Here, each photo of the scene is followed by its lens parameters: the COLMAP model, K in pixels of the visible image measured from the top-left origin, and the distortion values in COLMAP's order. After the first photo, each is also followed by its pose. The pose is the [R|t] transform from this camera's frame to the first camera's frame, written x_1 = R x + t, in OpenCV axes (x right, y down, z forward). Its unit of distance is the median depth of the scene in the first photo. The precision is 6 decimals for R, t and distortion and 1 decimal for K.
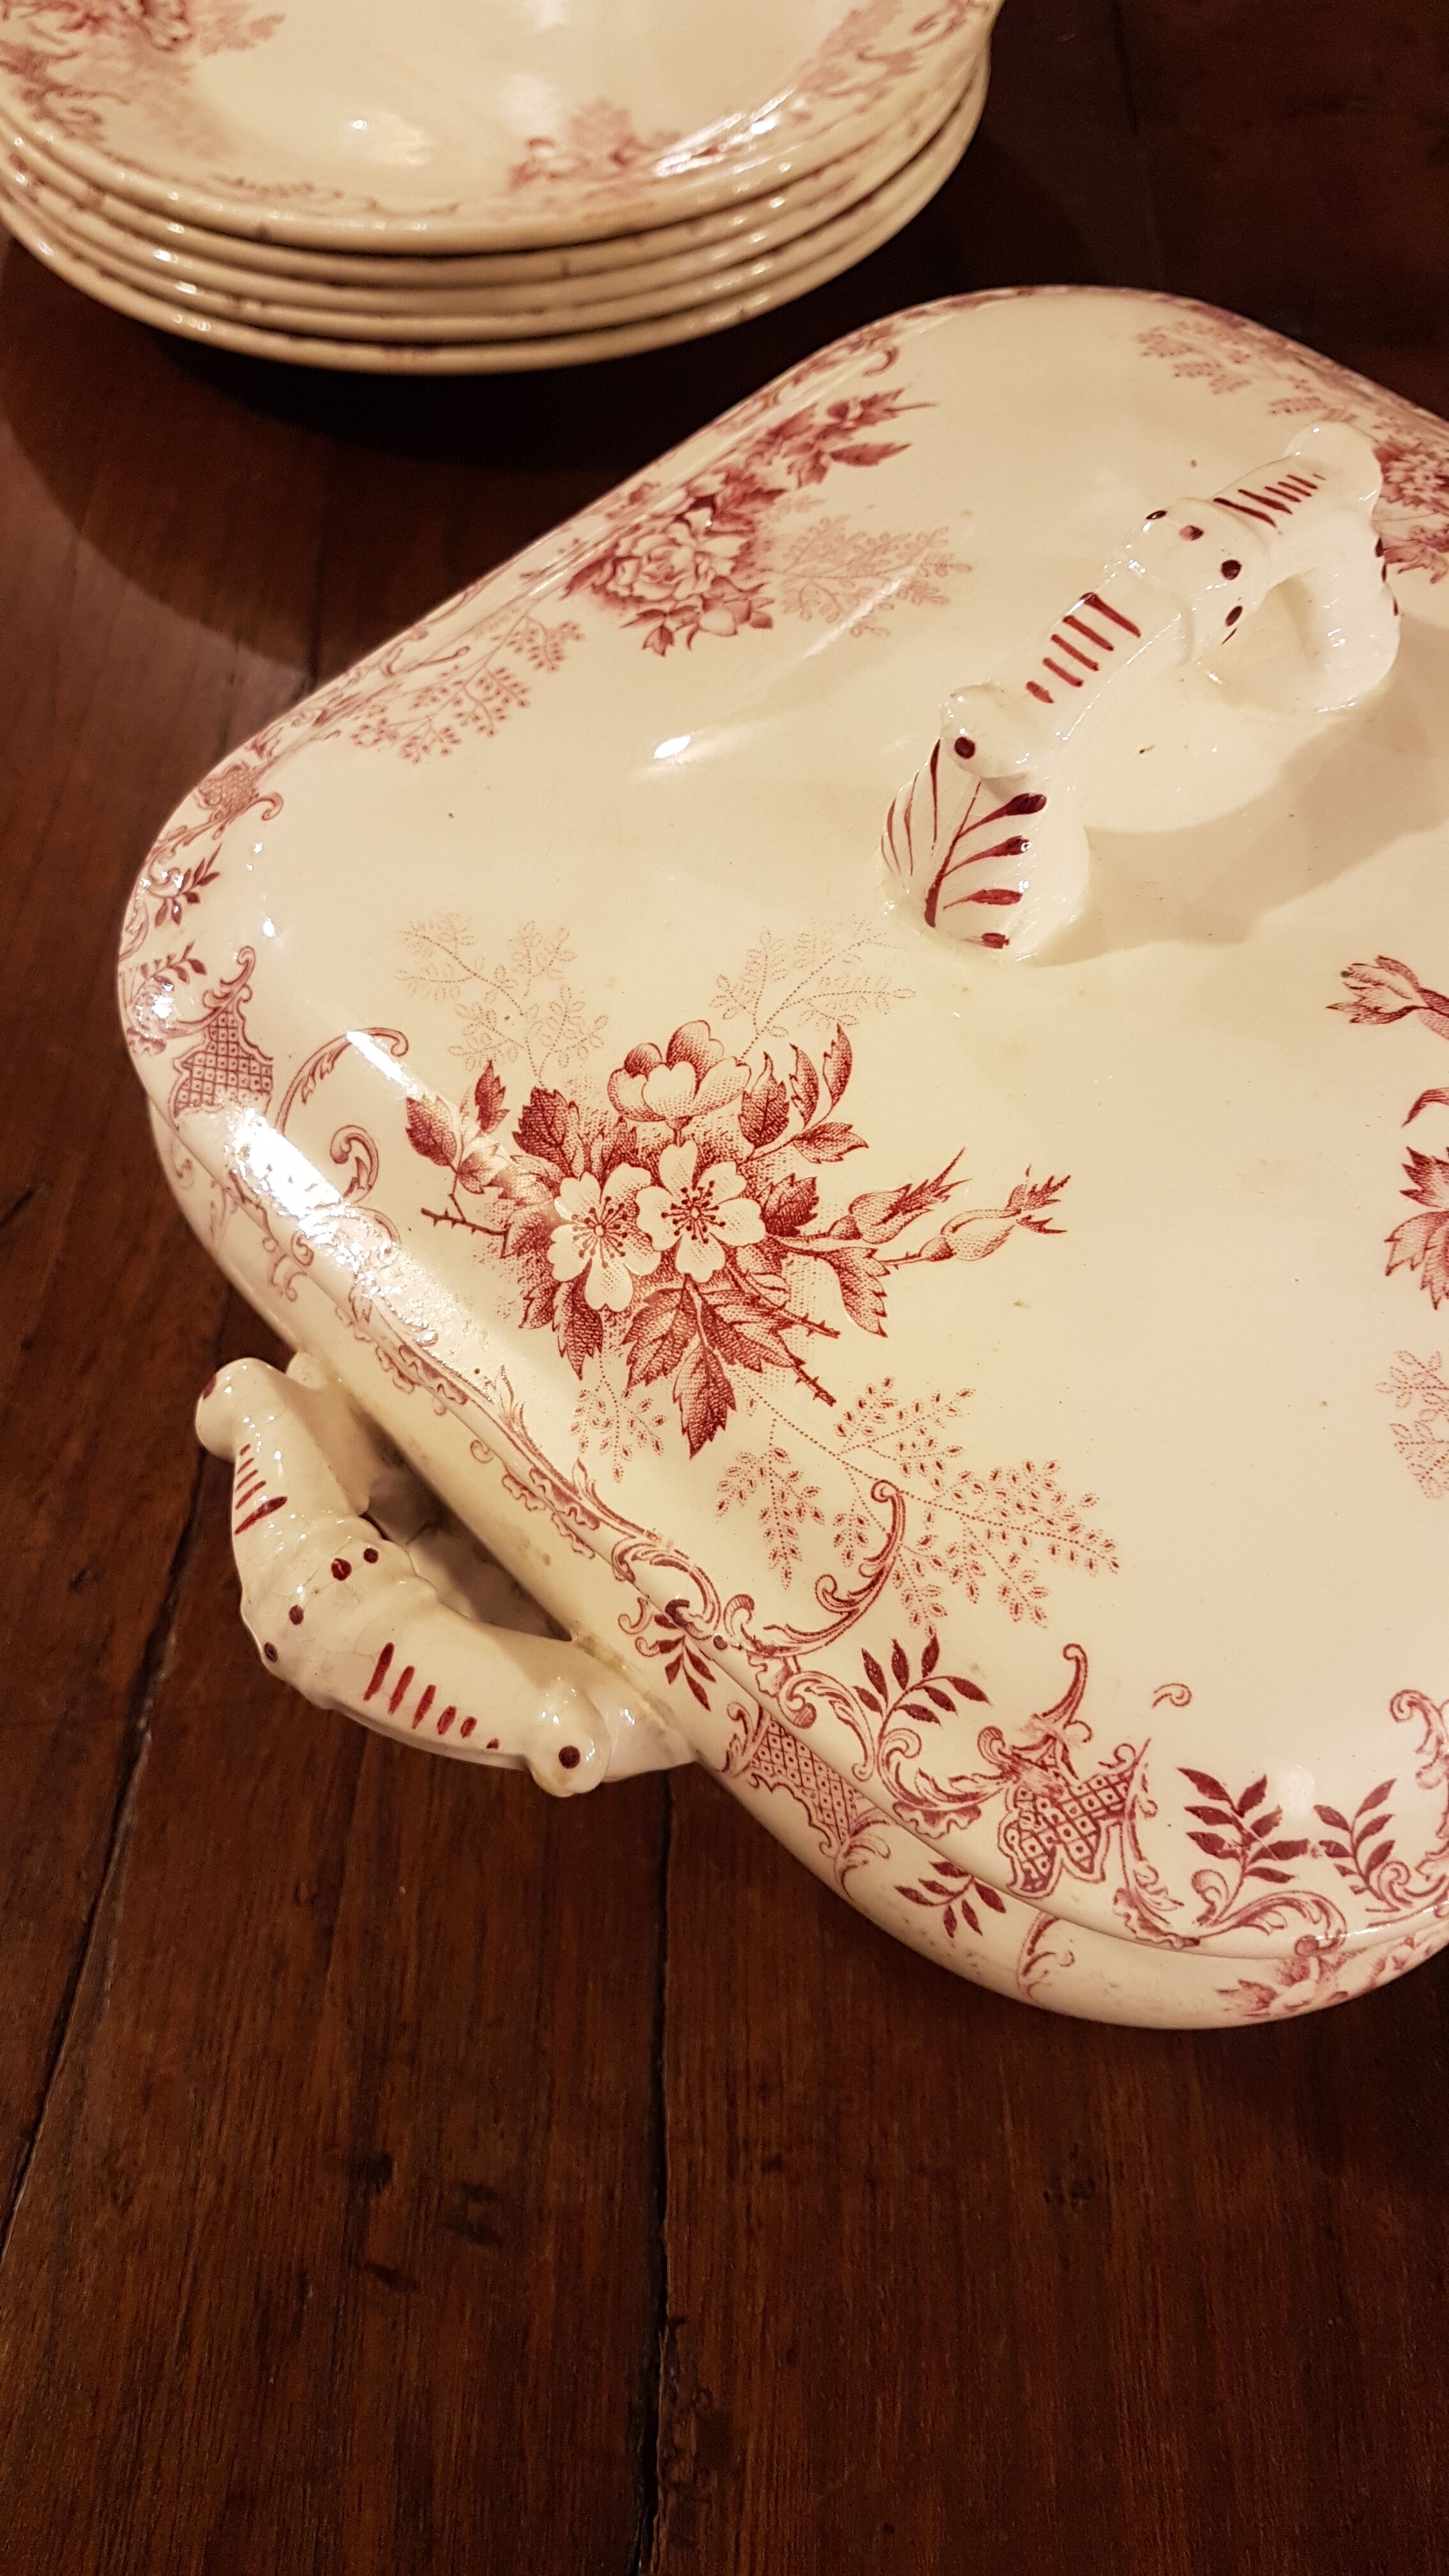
lens RADIAL K [[2053.4, 0, 742.9], [0, 2053.4, 1290.4], [0, 0, 1]] dist [0.243407, -0.203880]
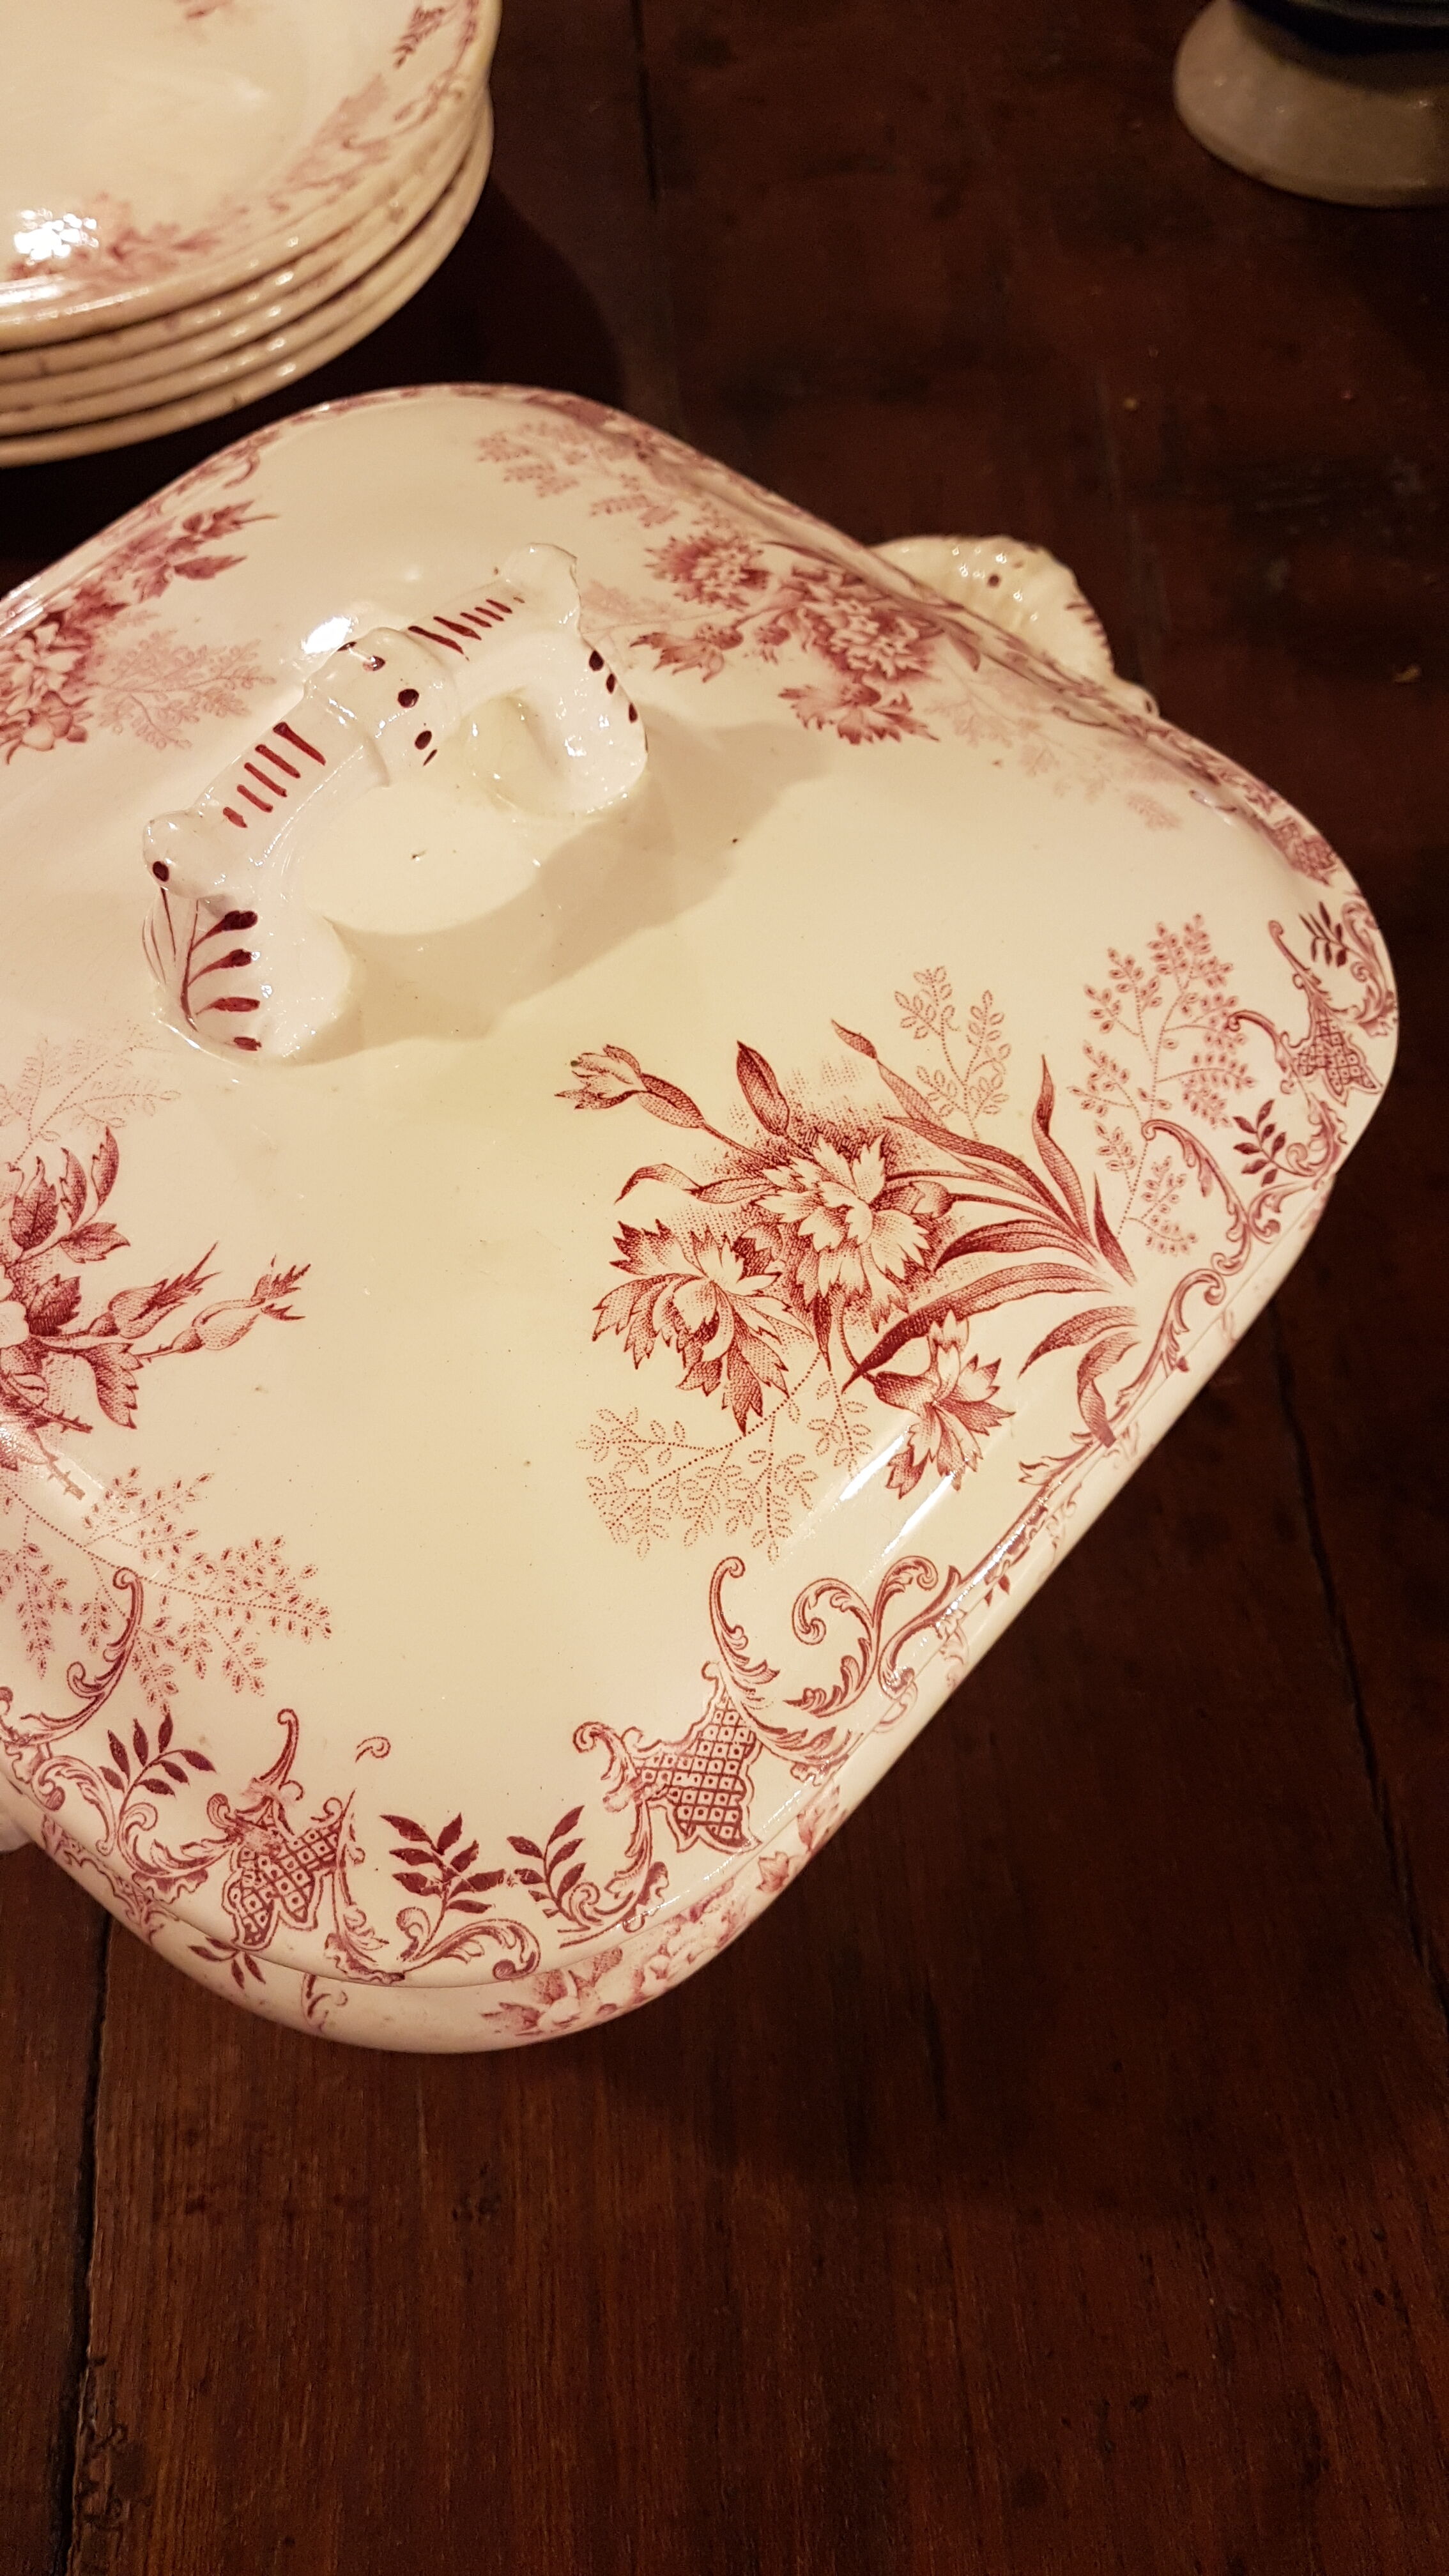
lens RADIAL K [[2053.4, 0, 676.3], [0, 2053.4, 1298.2], [0, 0, 1]] dist [0.243407, -0.203880]
pose [[0.997988, -0.060753, 0.018115, 0.317417], [0.060695, 0.998149, 0.003742, -0.029676], [-0.018309, -0.002635, 0.999829, -0.070185]]
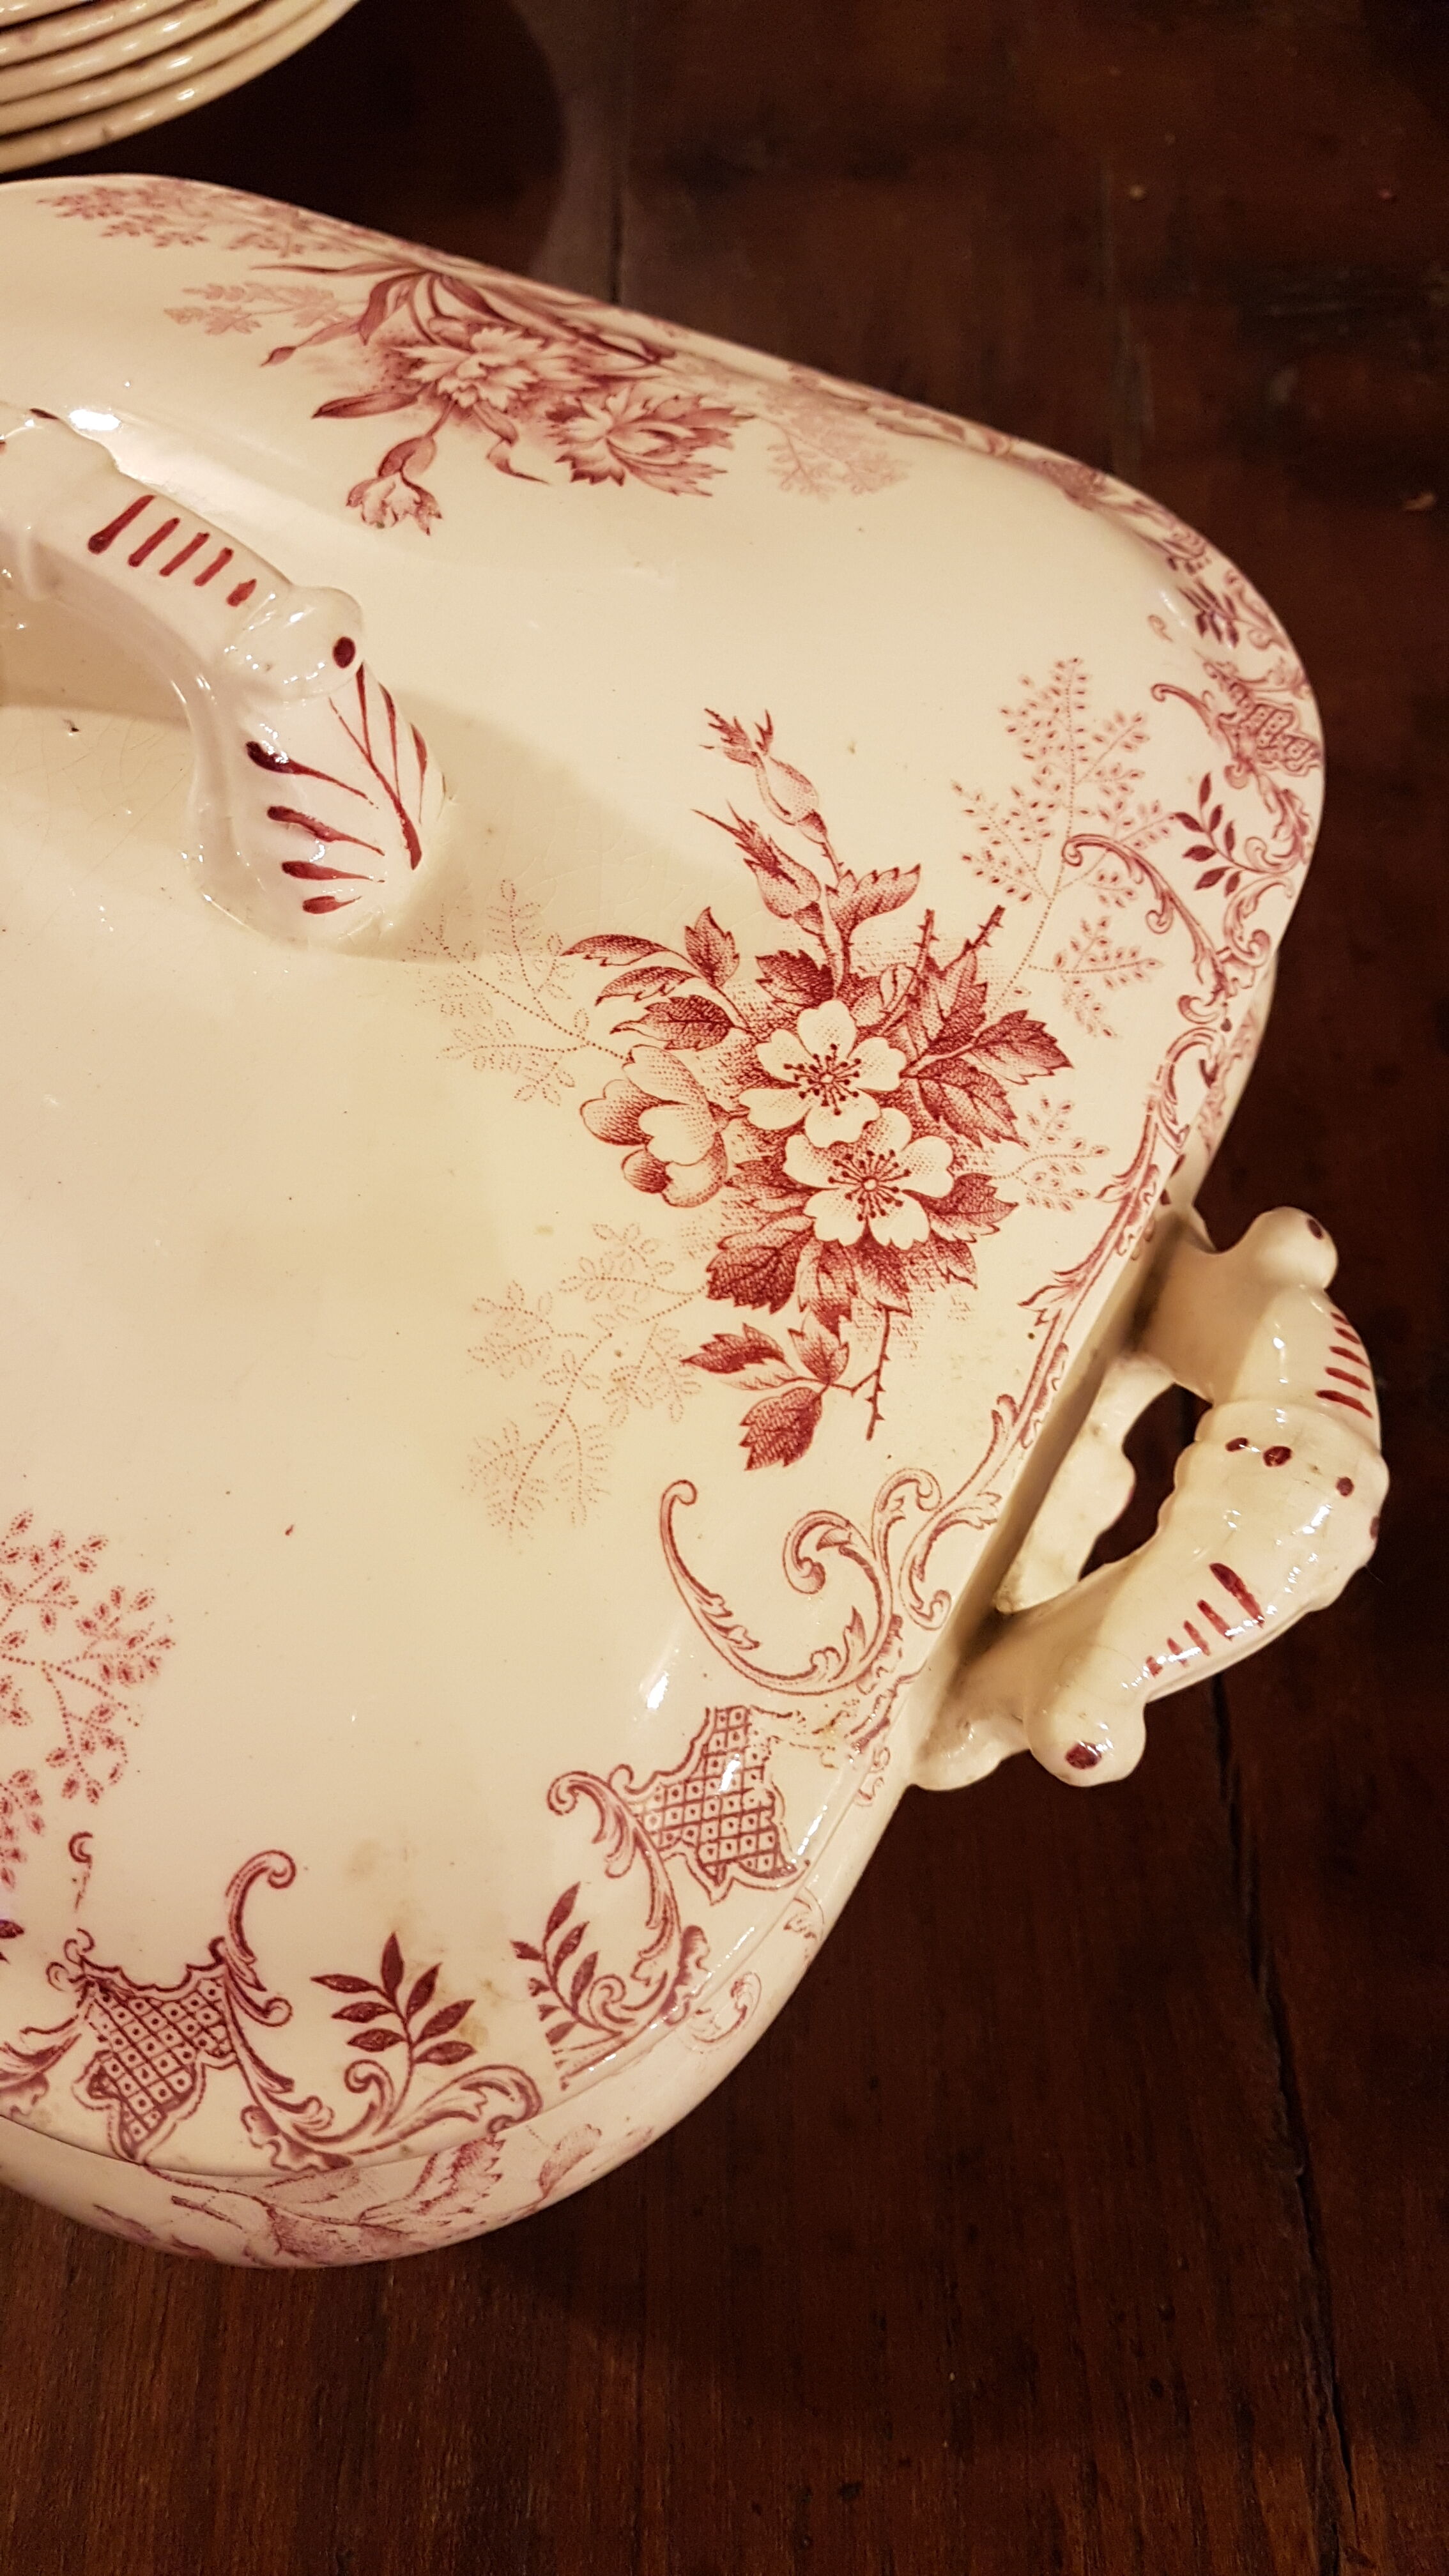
lens RADIAL K [[2023.4, 0, 702.8], [0, 2023.4, 1228.8], [0, 0, 1]] dist [0.179442, -0.017571]
pose [[-0.296614, -0.820295, 0.489015, -0.465901], [0.822040, 0.041323, 0.567928, -0.549825], [-0.486076, 0.570445, 0.662059, 0.509482]]
